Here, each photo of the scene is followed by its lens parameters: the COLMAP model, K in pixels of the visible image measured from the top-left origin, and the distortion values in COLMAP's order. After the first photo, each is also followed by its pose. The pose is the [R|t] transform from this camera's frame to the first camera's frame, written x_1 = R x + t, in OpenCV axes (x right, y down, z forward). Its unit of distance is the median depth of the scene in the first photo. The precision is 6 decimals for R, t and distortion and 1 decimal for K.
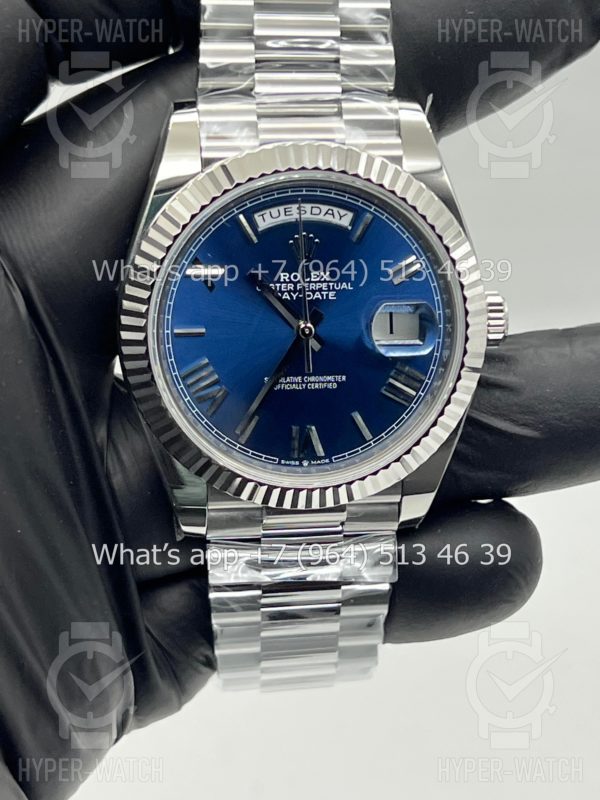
lens RADIAL K [[1890.5, 0, 304.0], [0, 1890.5, 406.7], [0, 0, 1]] dist [-0.007324, 0.000000]
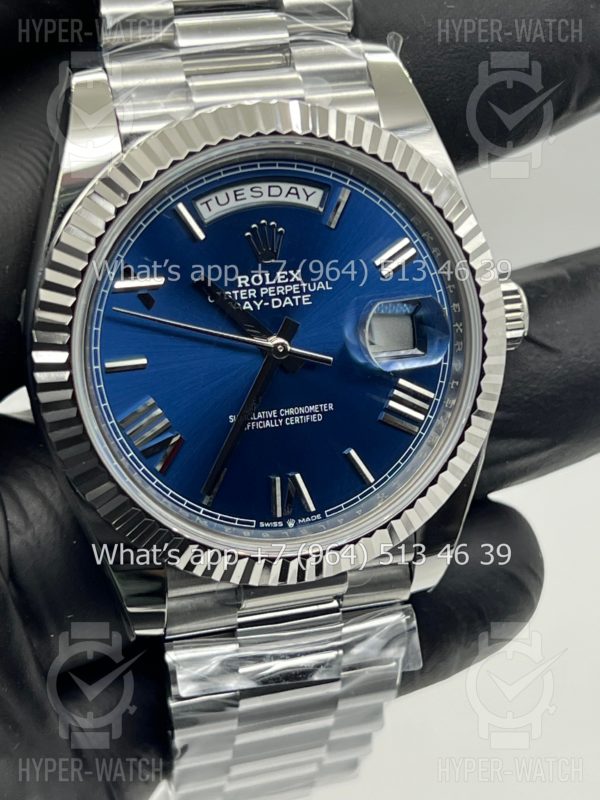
lens RADIAL K [[1890.5, 0, 295.0], [0, 1890.5, 391.5], [0, 0, 1]] dist [-0.007324, 0.000000]
pose [[0.987785, -0.099675, 0.119775, -0.084749], [0.105277, 0.993582, -0.041379, 0.009017], [-0.114882, 0.053483, 0.991938, 0.245995]]
